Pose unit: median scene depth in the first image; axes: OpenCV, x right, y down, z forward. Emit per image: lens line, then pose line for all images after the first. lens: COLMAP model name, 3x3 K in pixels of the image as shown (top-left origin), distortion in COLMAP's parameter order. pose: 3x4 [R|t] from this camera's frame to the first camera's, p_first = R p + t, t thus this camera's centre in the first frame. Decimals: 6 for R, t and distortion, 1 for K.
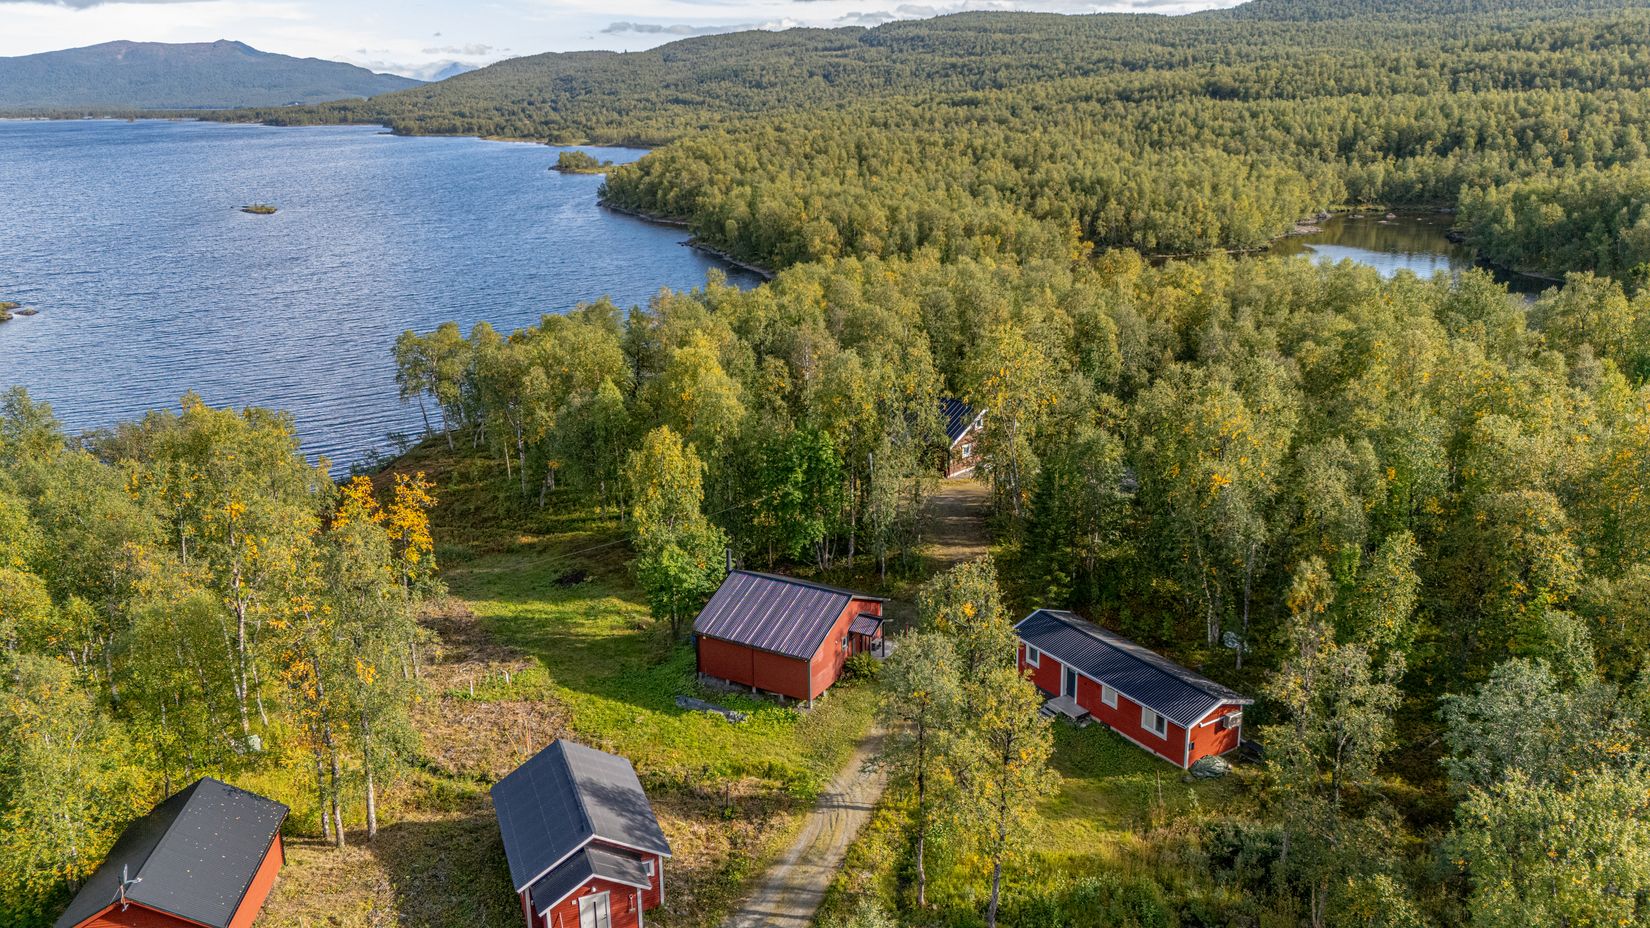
lens RADIAL K [[1305.7, 0, 820.1], [0, 1305.7, 447.6], [0, 0, 1]] dist [0.098456, -0.006597]
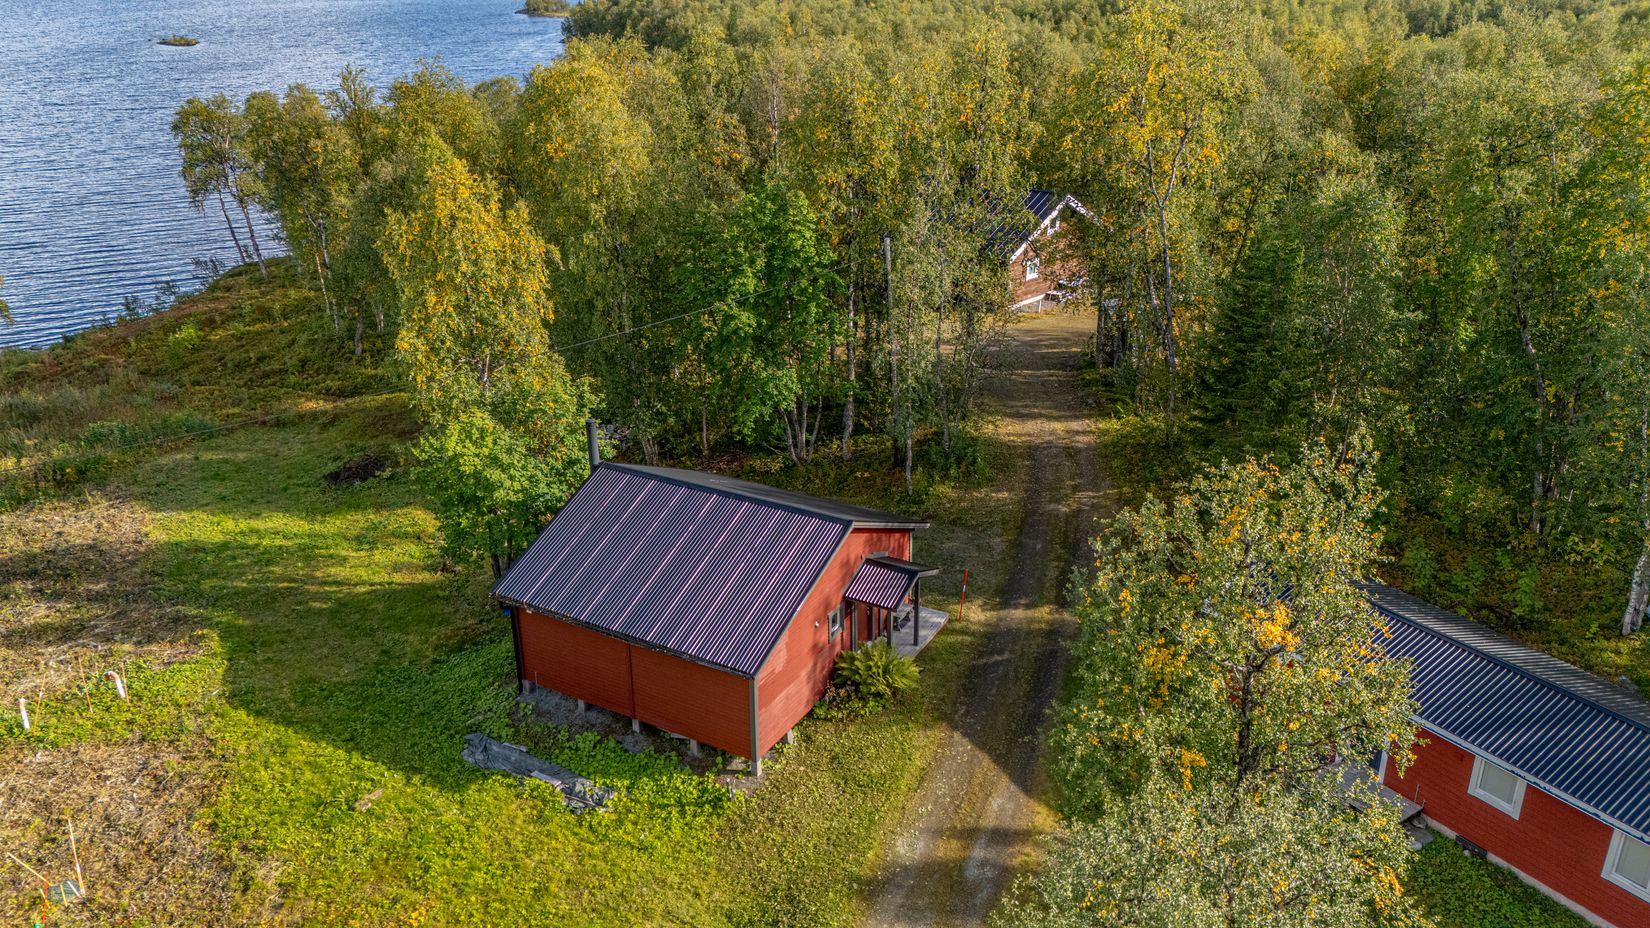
lens RADIAL K [[1305.7, 0, 817.1], [0, 1305.7, 472.0], [0, 0, 1]] dist [0.098456, -0.006597]
pose [[0.999976, 0.005076, 0.004700, 0.008749], [-0.005560, 0.993999, 0.109252, 0.039904], [-0.004117, -0.109275, 0.994003, 0.474752]]
